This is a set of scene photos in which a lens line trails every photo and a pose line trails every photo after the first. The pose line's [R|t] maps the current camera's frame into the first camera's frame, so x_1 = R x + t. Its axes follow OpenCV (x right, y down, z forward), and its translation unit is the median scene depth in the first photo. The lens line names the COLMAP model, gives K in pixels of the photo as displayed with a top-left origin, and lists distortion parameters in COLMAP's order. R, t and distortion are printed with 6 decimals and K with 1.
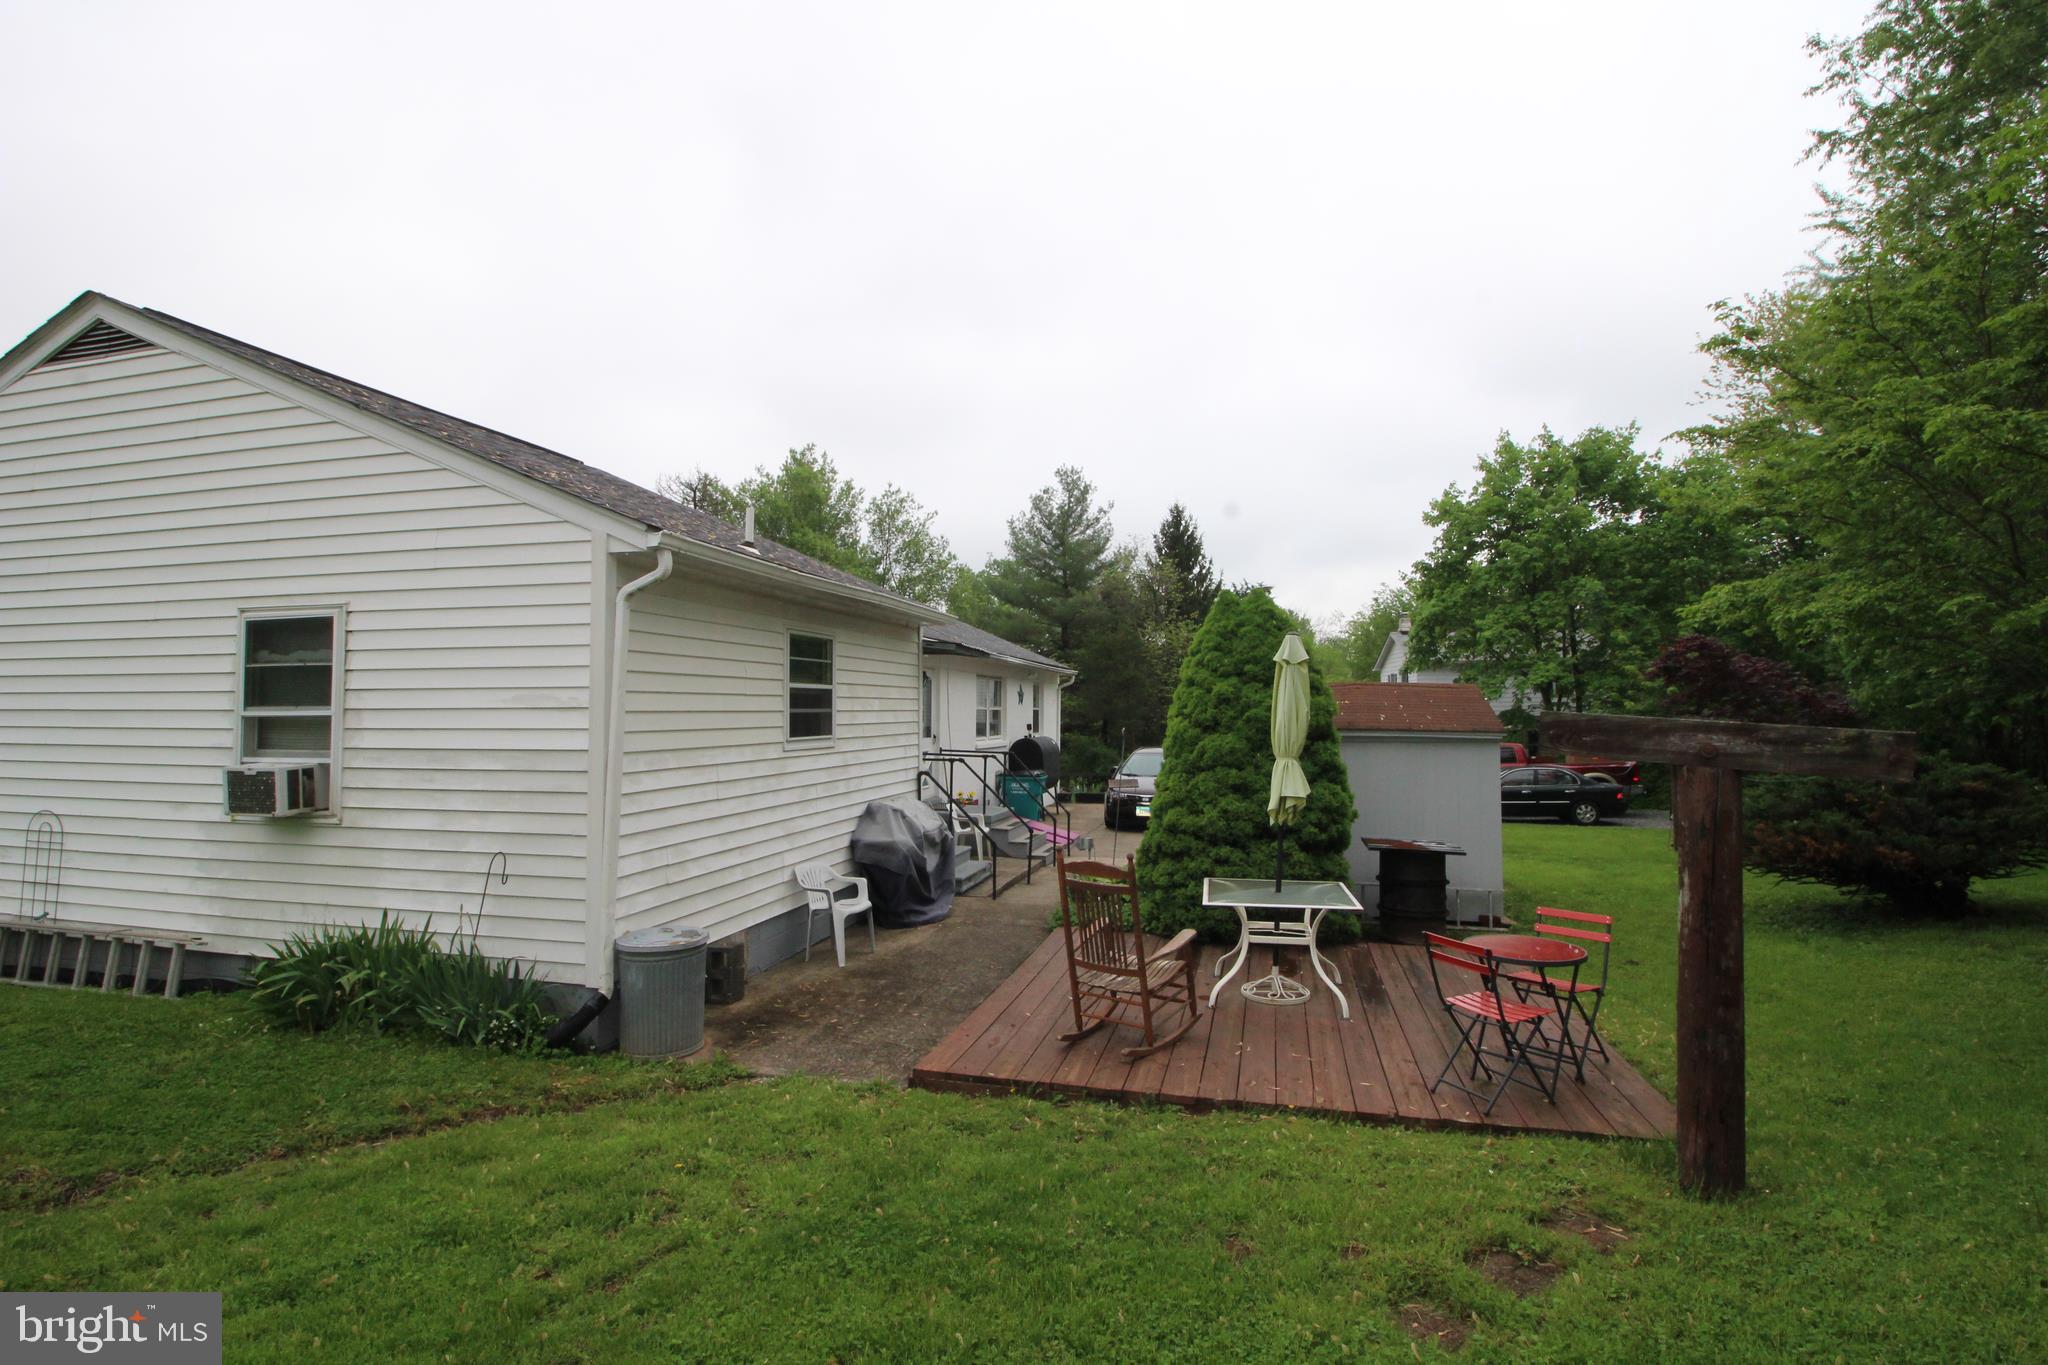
lens RADIAL K [[950.4, 0, 1022.3], [0, 950.4, 668.5], [0, 0, 1]] dist [0.001057, -0.013242]
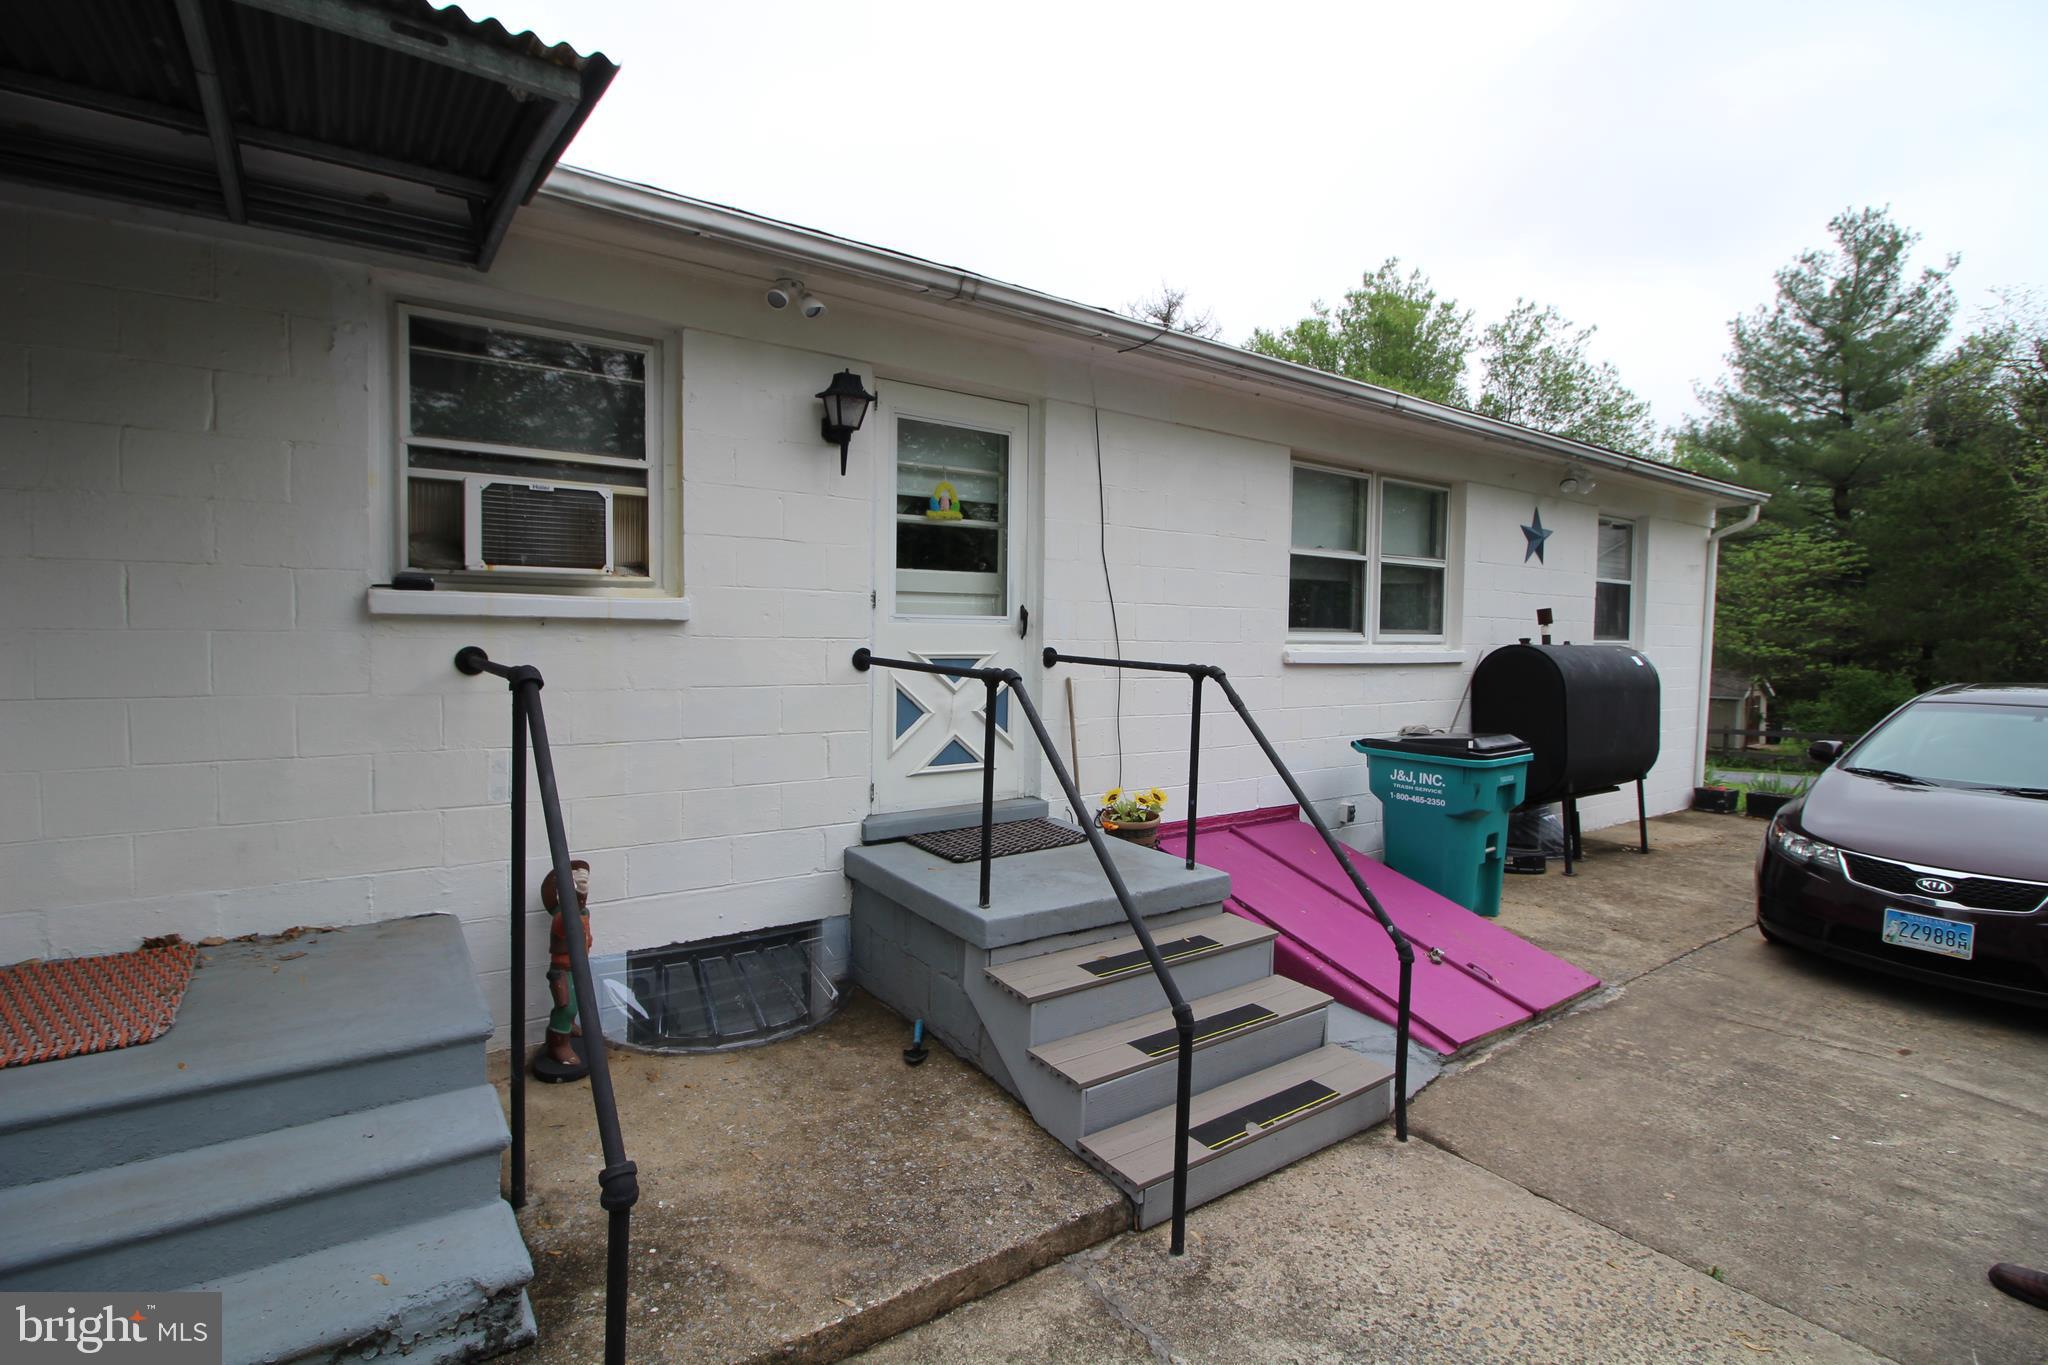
lens RADIAL K [[950.4, 0, 1022.3], [0, 950.4, 668.5], [0, 0, 1]] dist [0.001057, -0.013242]
pose [[0.767277, 0.031971, -0.640518, 0.033177], [0.016989, 0.997393, 0.070135, 0.019385], [0.641090, -0.064694, 0.764734, 0.215724]]
